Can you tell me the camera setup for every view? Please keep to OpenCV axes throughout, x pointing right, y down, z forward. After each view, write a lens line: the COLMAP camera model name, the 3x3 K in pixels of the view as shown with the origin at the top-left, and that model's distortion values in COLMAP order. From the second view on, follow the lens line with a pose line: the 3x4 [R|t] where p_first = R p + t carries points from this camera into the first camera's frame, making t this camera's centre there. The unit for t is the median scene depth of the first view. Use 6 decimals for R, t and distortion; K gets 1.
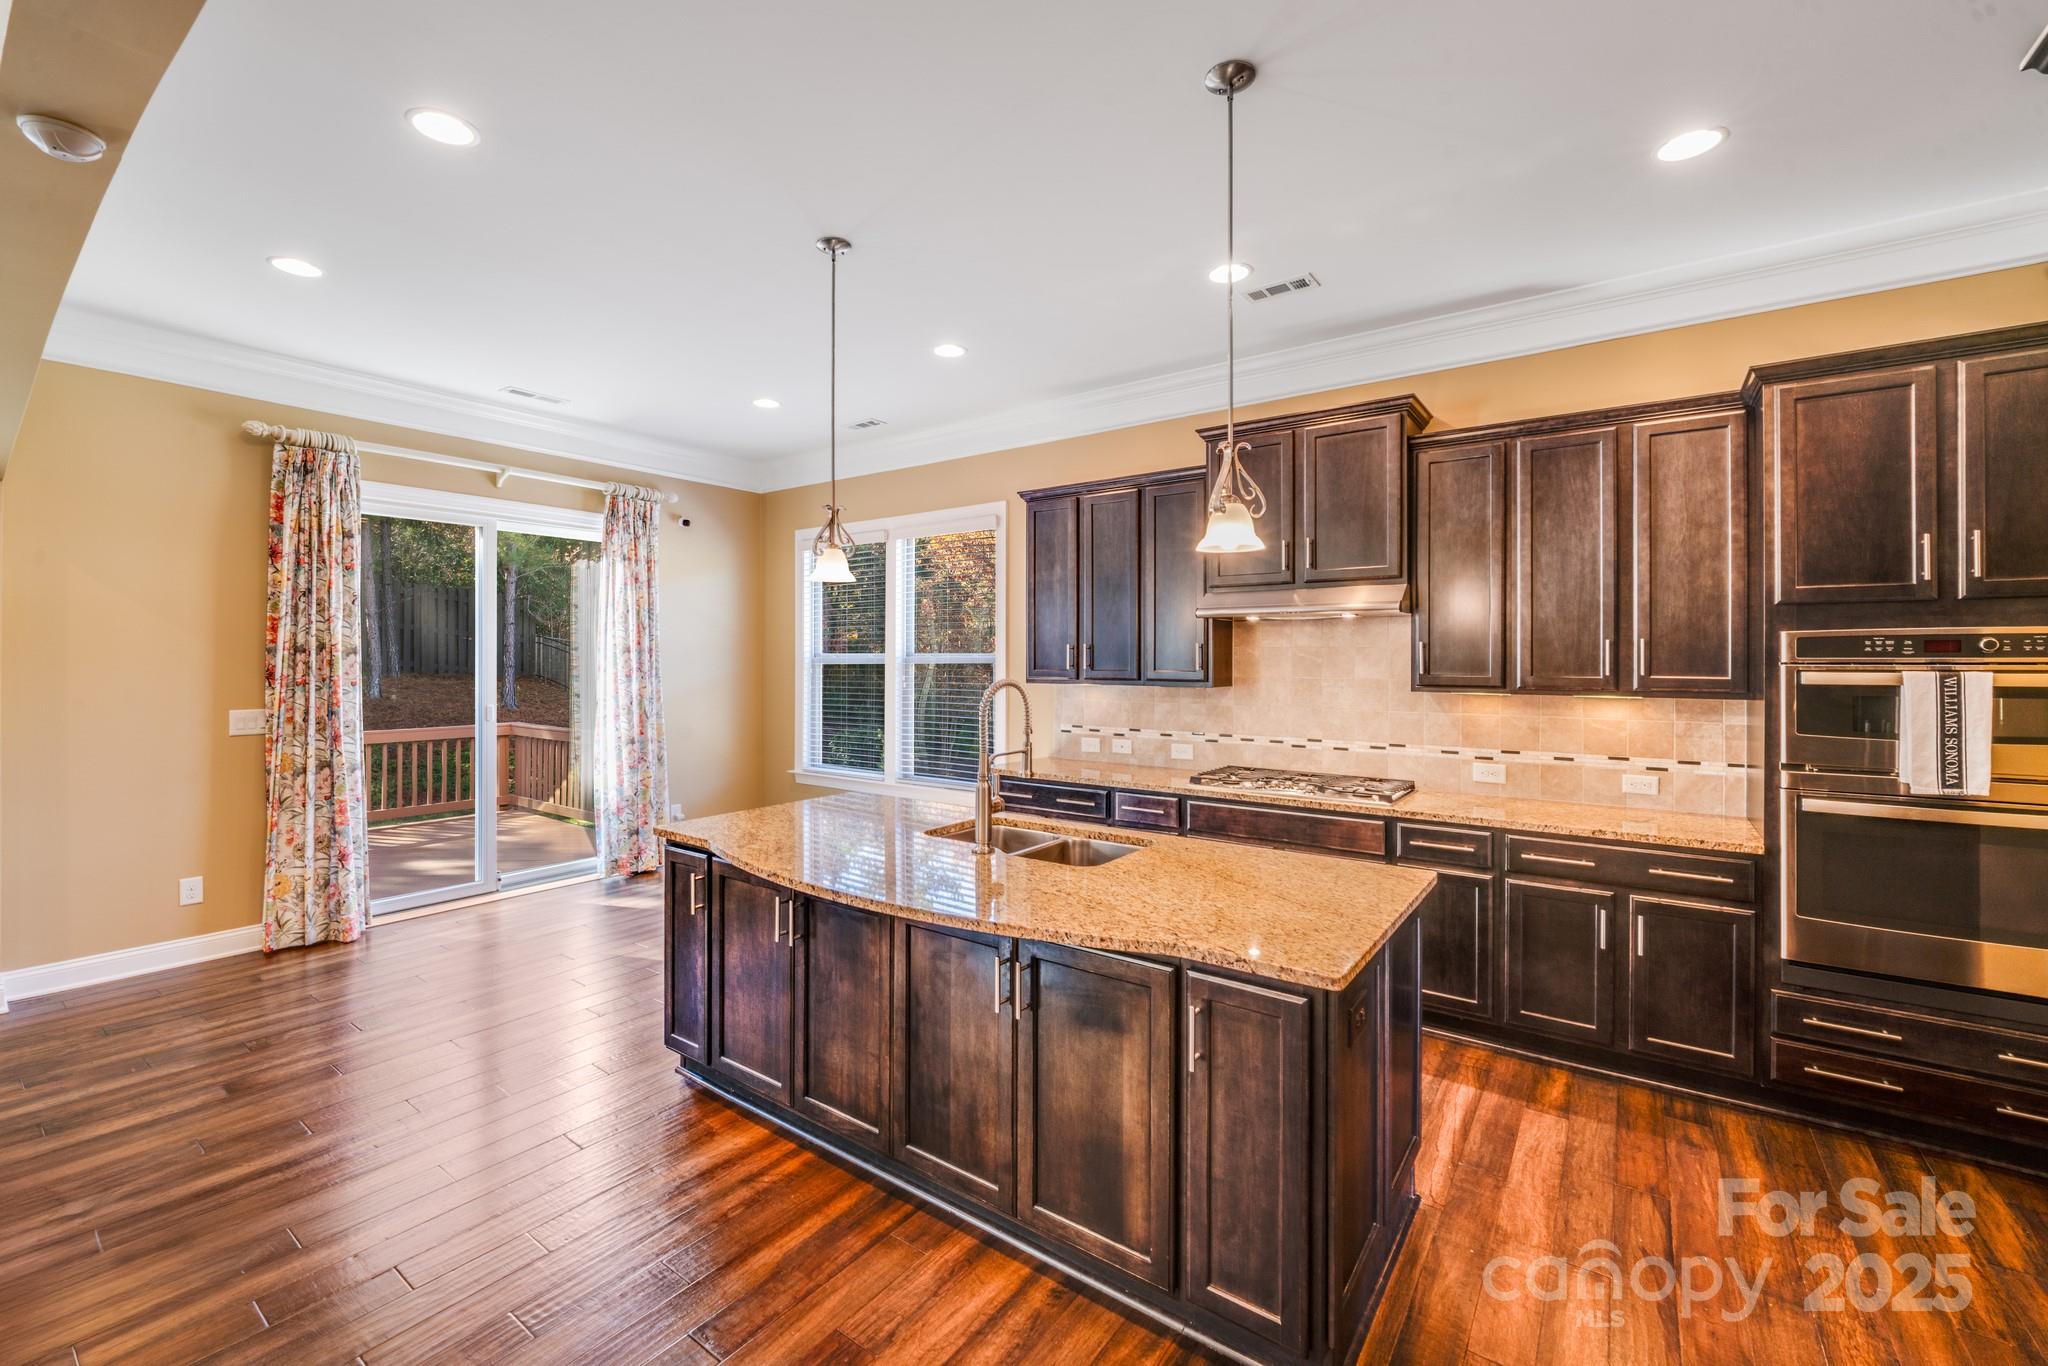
lens RADIAL K [[836.3, 0, 1014.4], [0, 836.3, 659.9], [0, 0, 1]] dist [-0.001095, -0.005940]
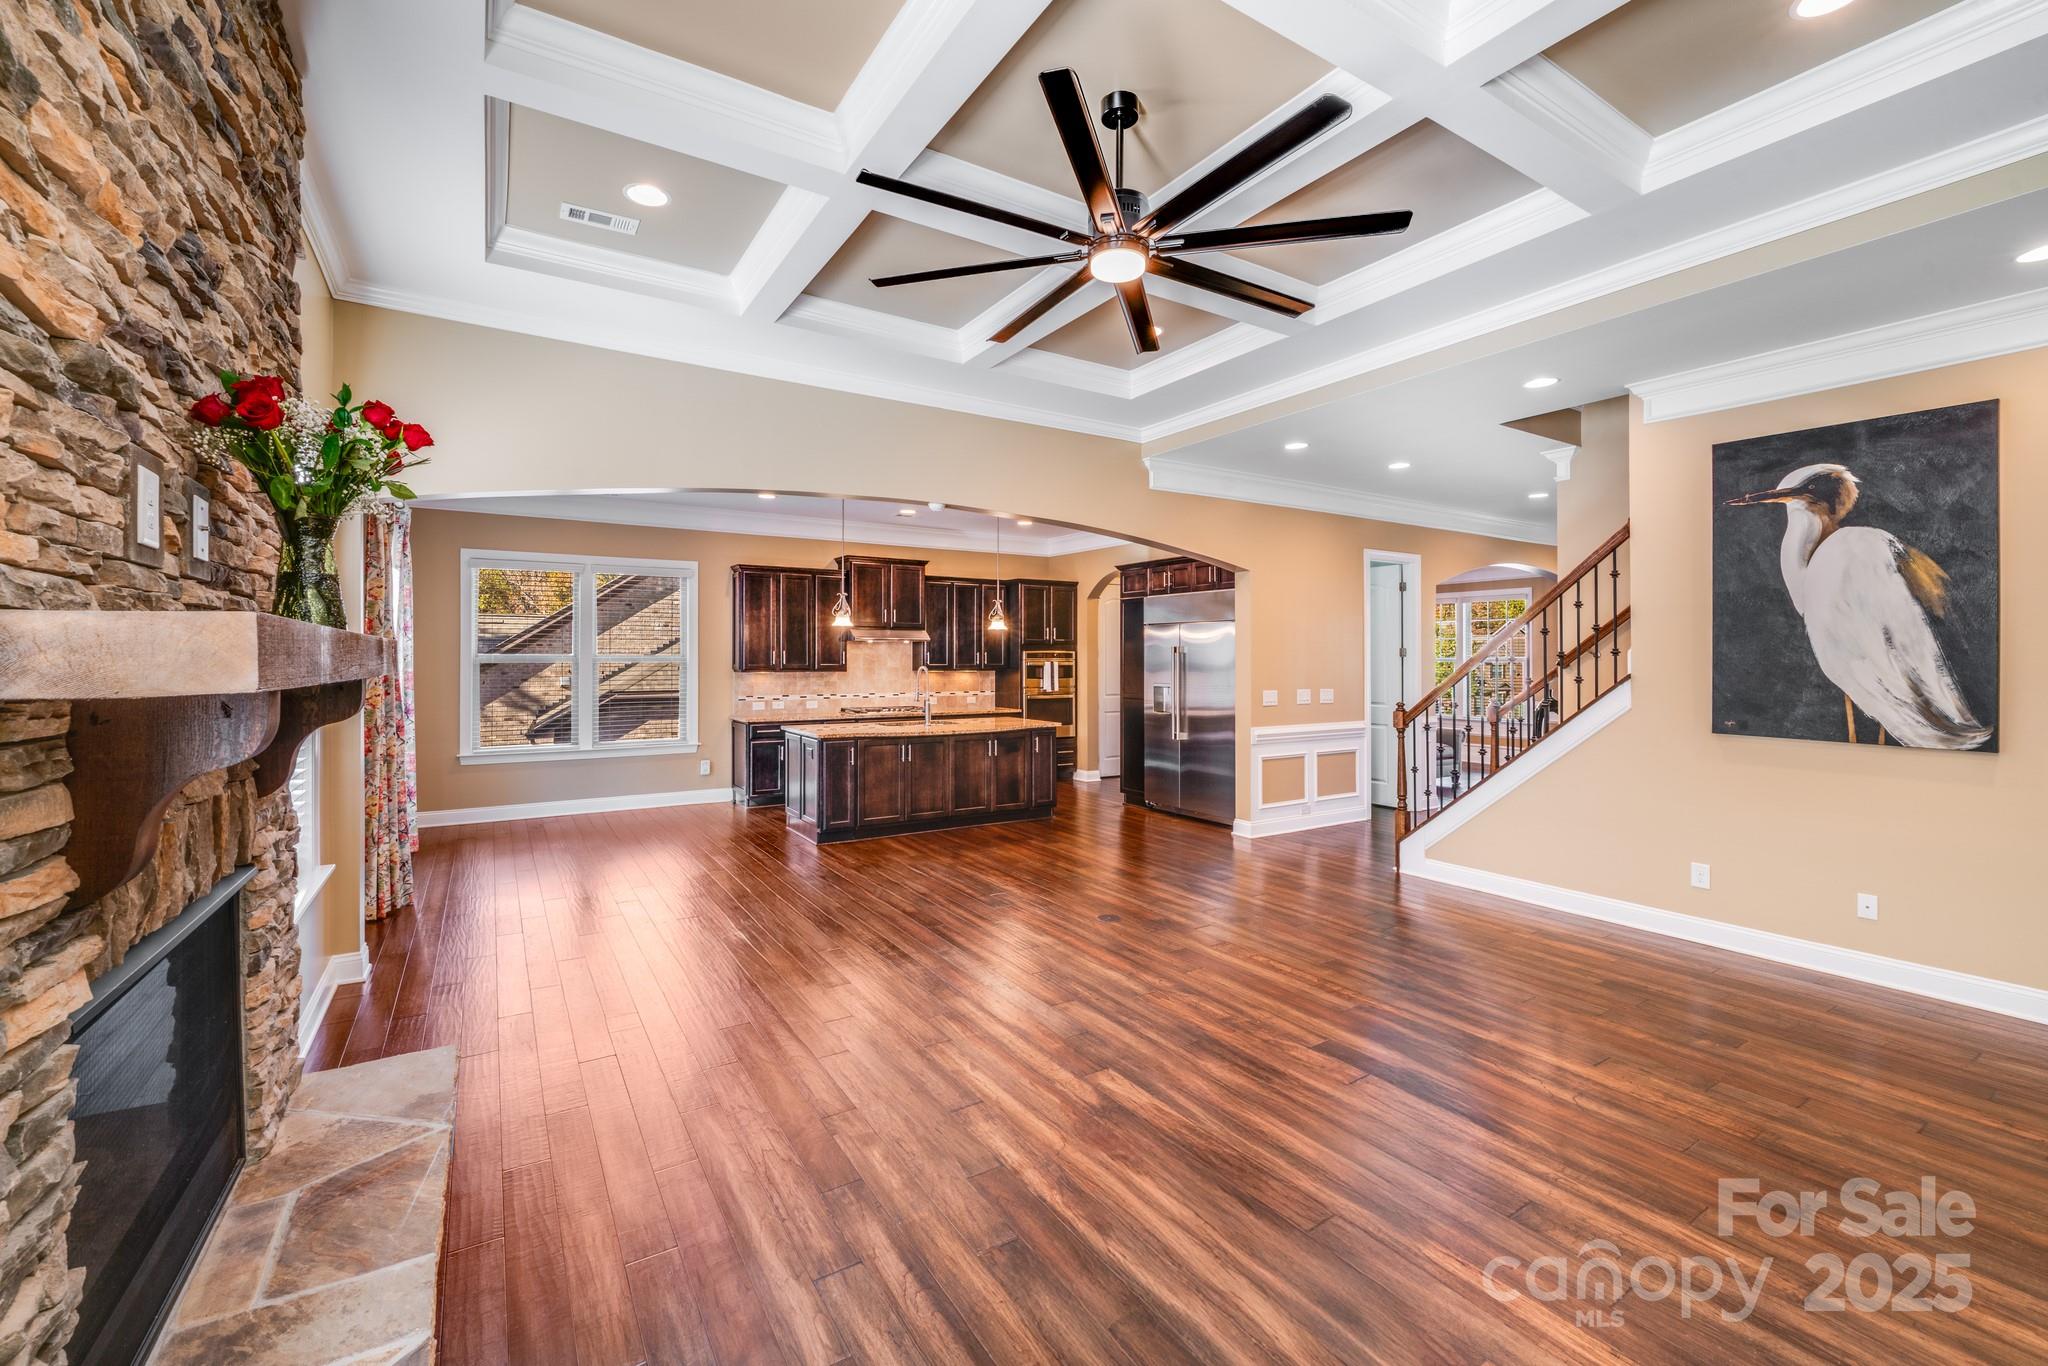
lens RADIAL K [[836.3, 0, 1014.4], [0, 836.3, 659.9], [0, 0, 1]] dist [-0.001095, -0.005940]
pose [[0.371143, -0.002520, 0.928572, -1.934739], [0.001442, 0.999997, 0.002138, -0.002880], [-0.928575, 0.000545, 0.371145, -0.262496]]
